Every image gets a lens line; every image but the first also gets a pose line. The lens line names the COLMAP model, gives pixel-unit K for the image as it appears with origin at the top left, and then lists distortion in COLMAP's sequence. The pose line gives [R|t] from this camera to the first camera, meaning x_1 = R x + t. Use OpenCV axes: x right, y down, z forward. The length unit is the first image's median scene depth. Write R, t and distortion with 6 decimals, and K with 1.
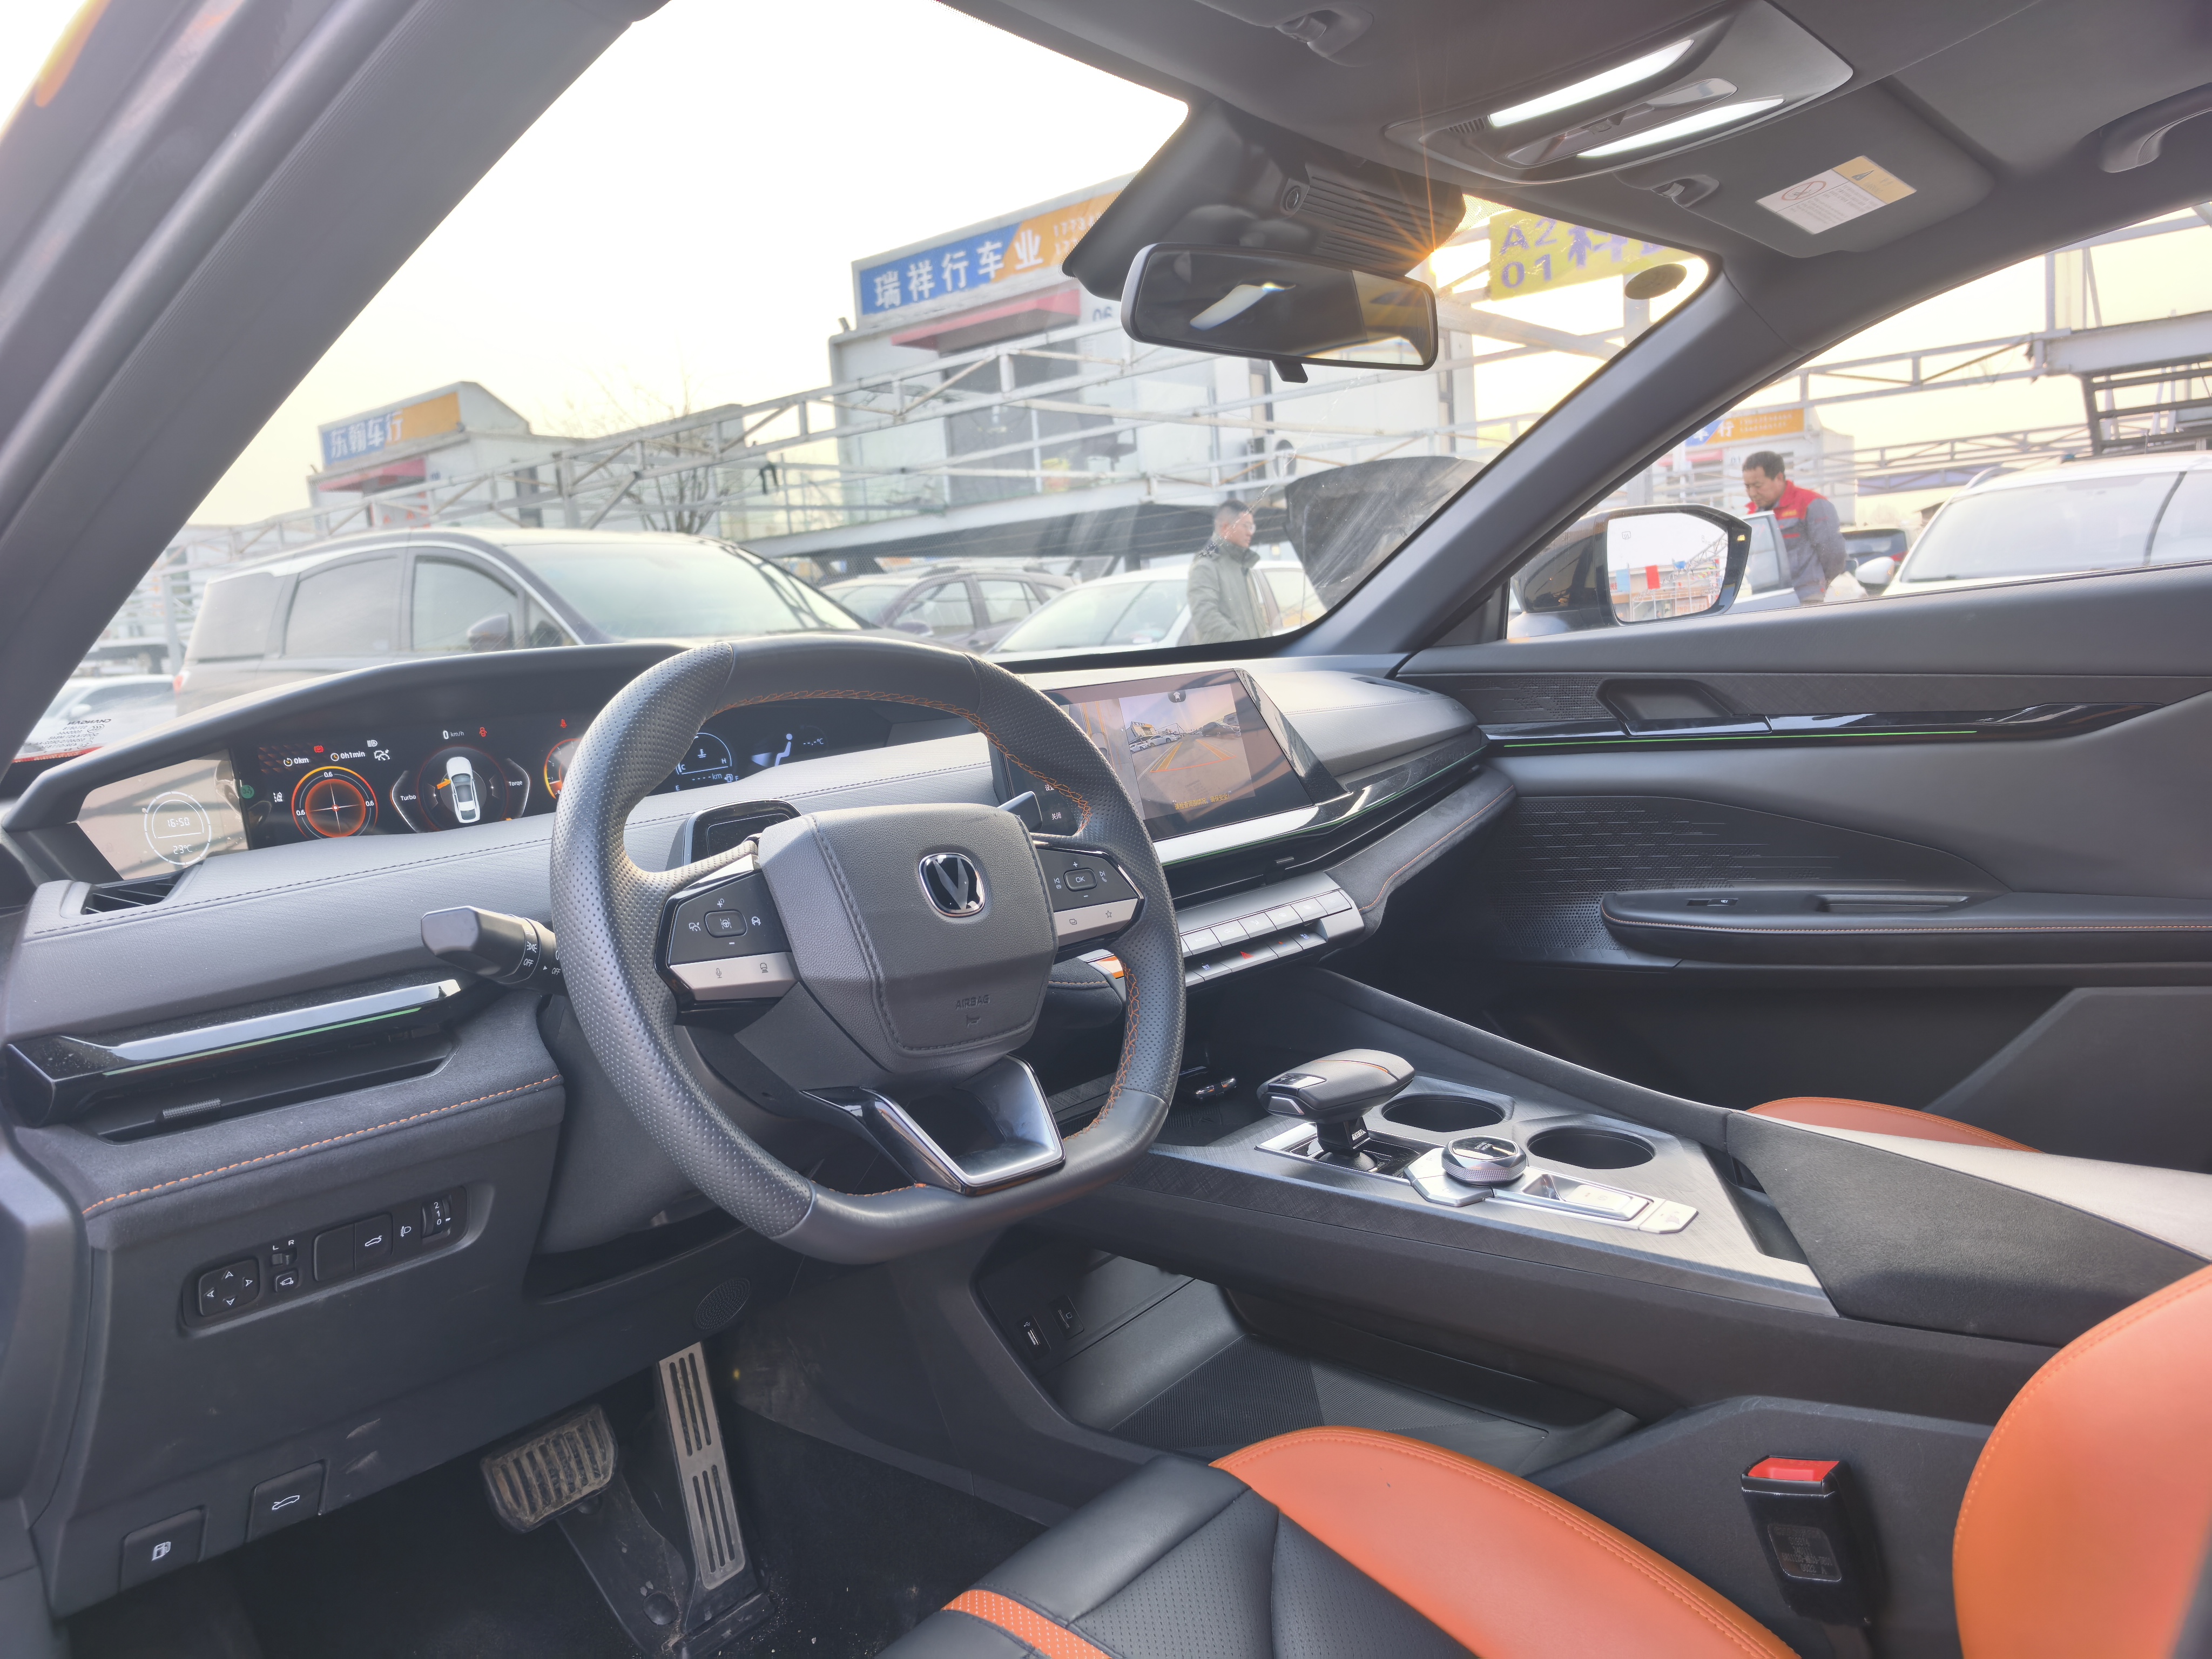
lens RADIAL K [[1610.9, 0, 1090.0], [0, 1610.9, 825.2], [0, 0, 1]] dist [0.041503, -0.052662]
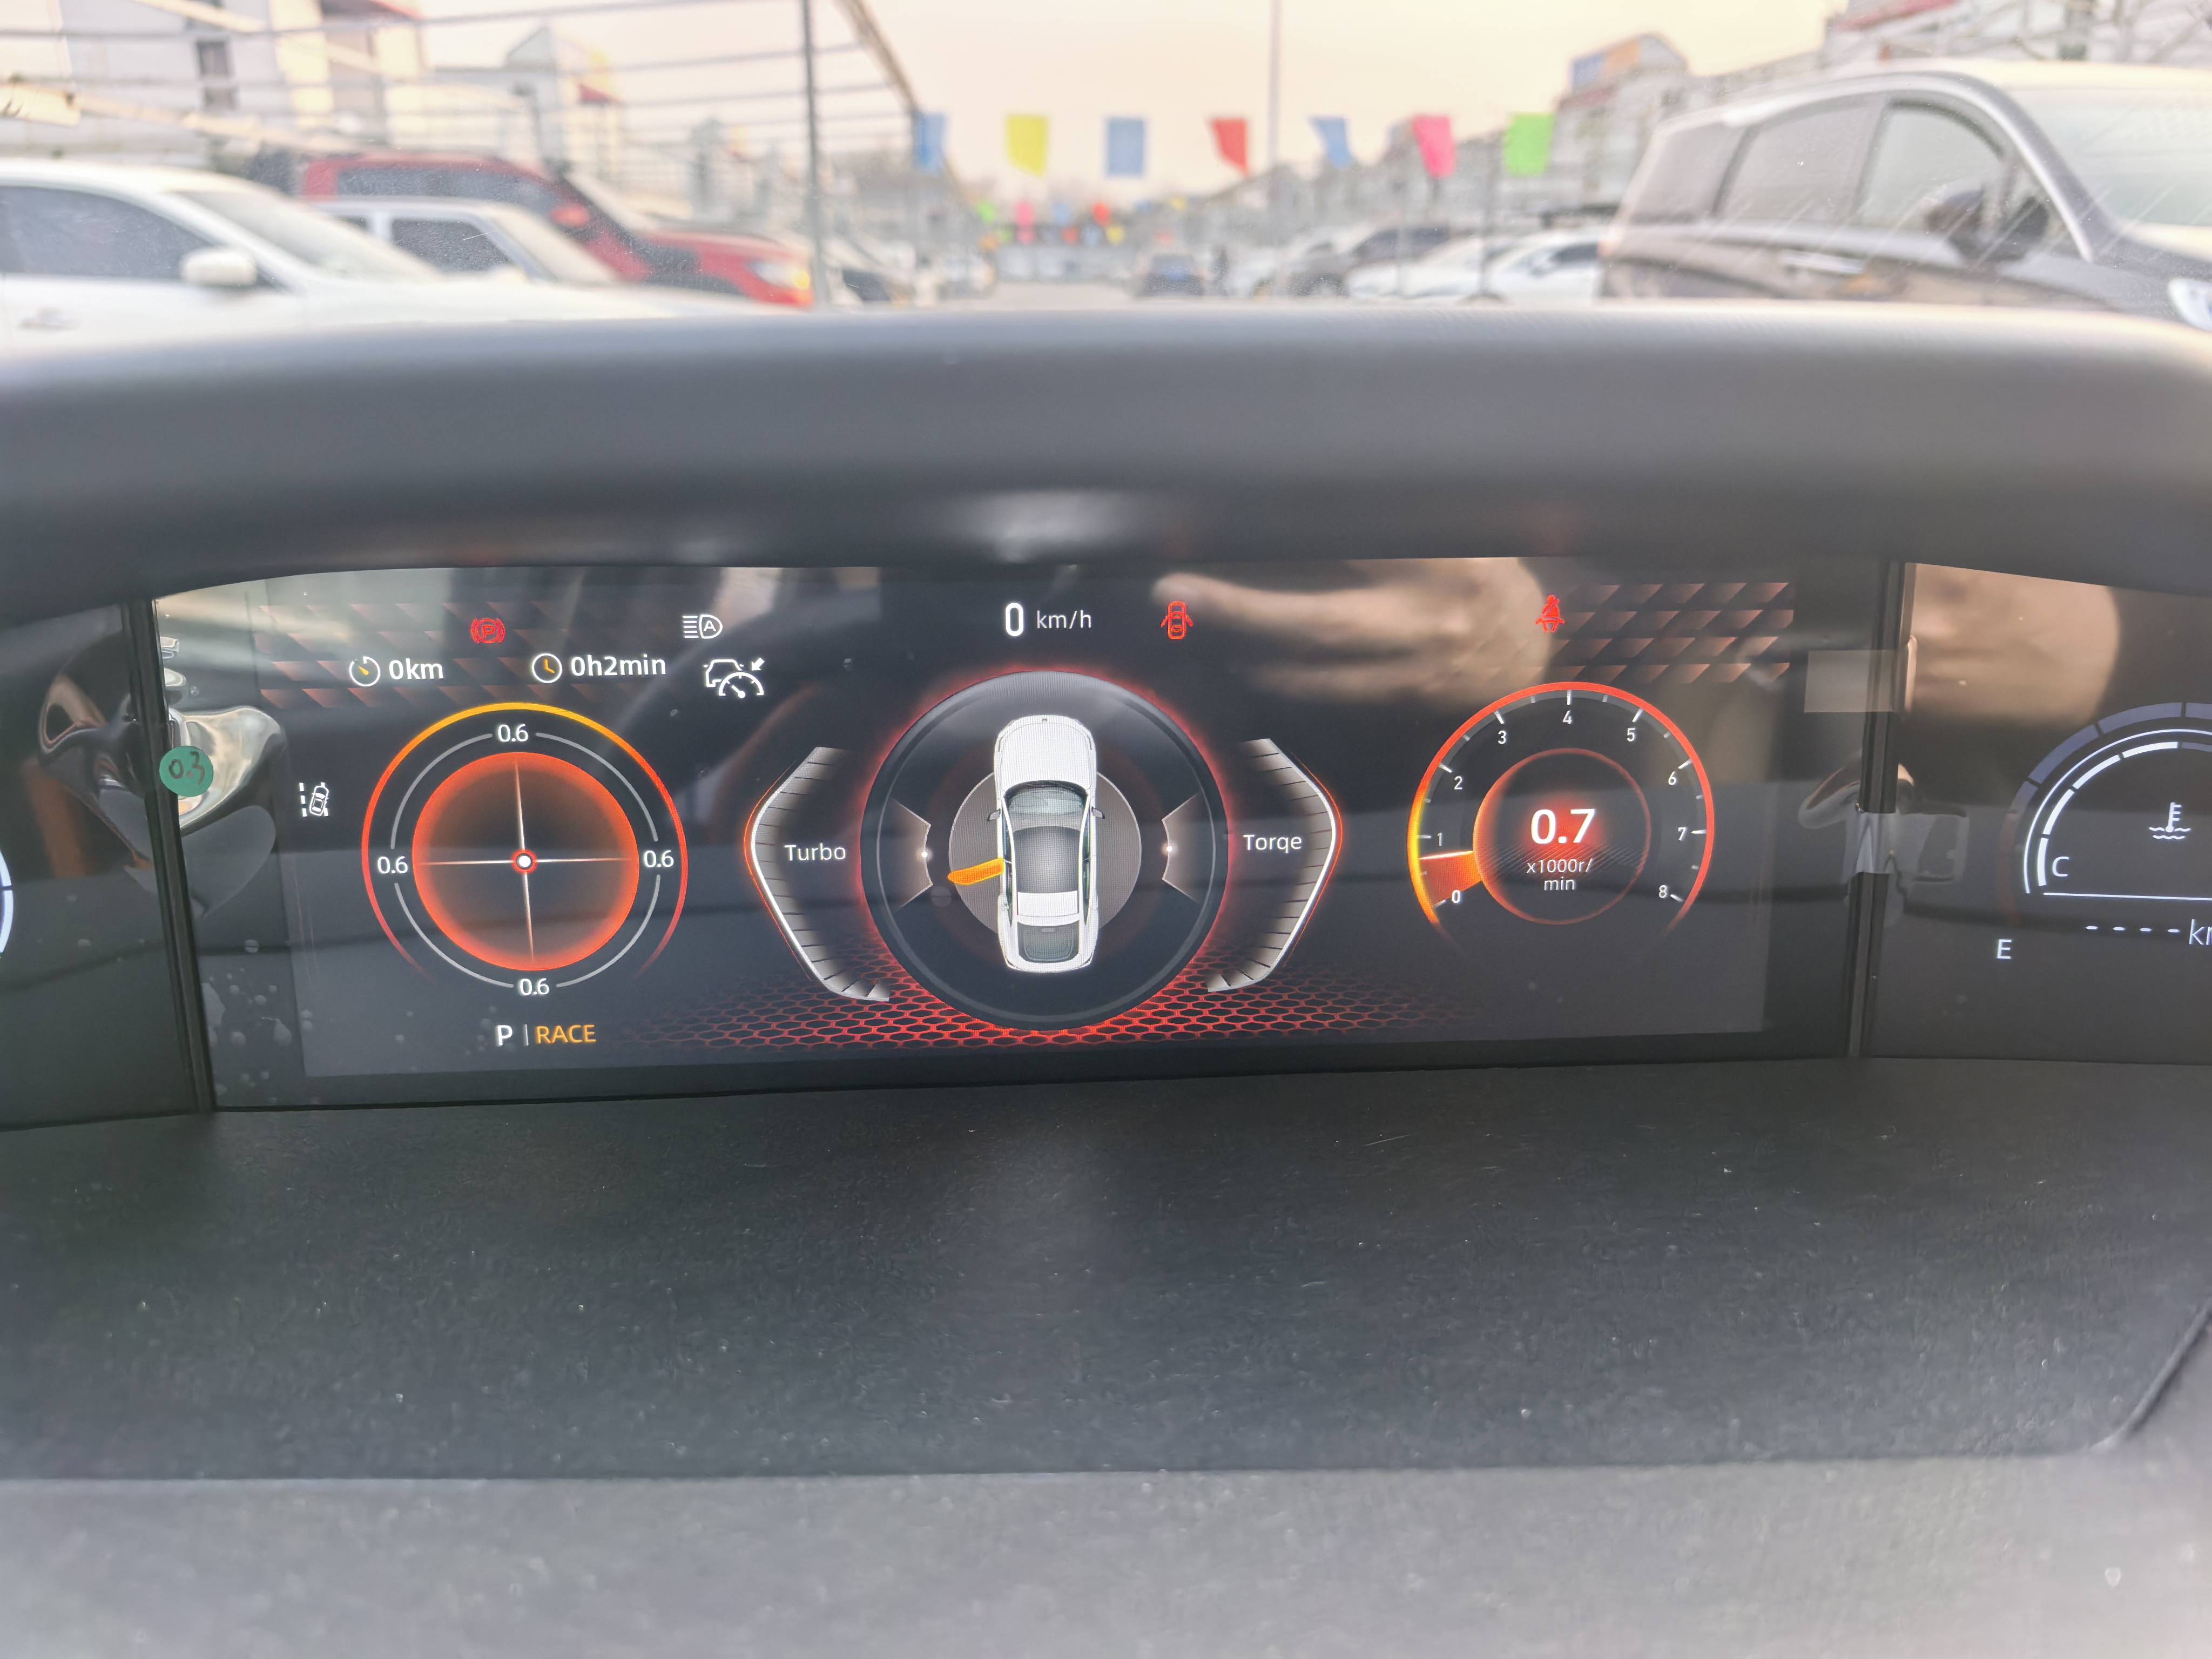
lens RADIAL K [[1638.1, 0, 1106.0], [0, 1638.1, 829.5], [0, 0, 1]] dist [0.003028, -0.015679]
pose [[0.681843, 0.309956, -0.662584, -0.177442], [-0.137040, 0.943879, 0.300522, -0.084292], [0.718547, -0.114108, 0.686053, 0.691630]]
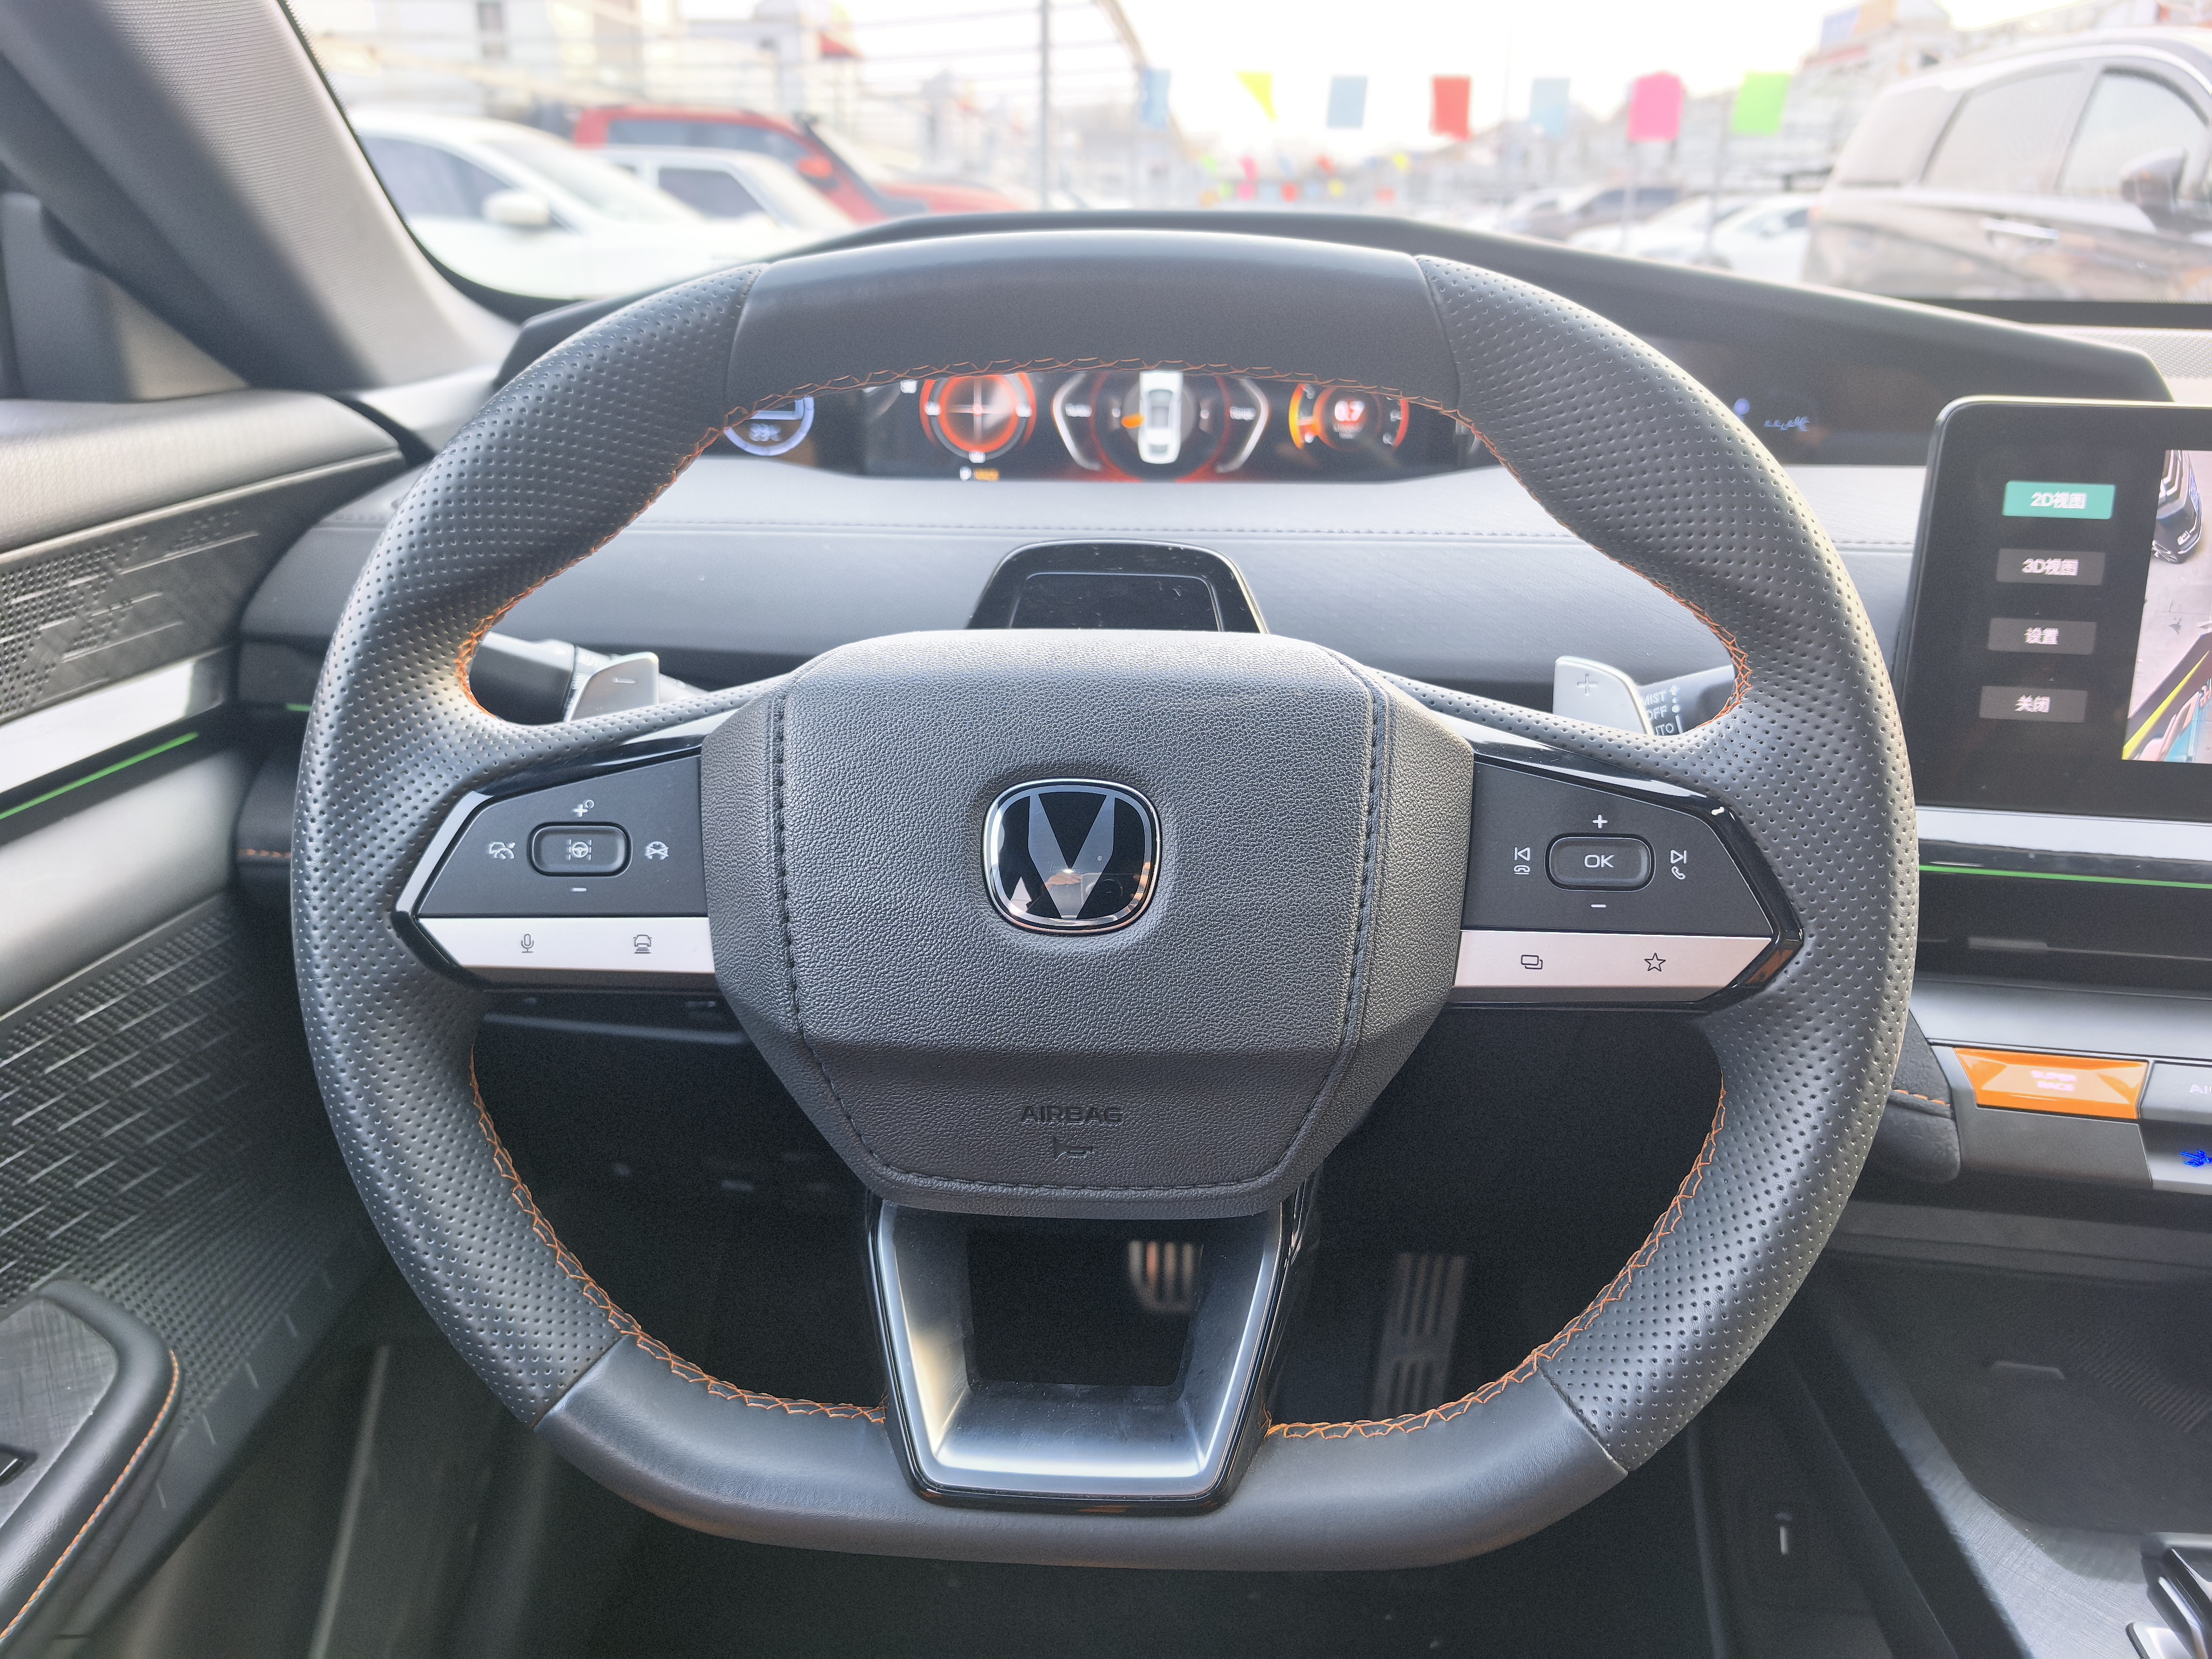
lens RADIAL K [[1638.1, 0, 1106.0], [0, 1638.1, 829.5], [0, 0, 1]] dist [0.003028, -0.015679]
pose [[0.583676, 0.362159, -0.726748, 0.145801], [-0.152765, 0.928020, 0.339768, -0.075483], [0.797487, -0.087292, 0.596988, 0.453063]]
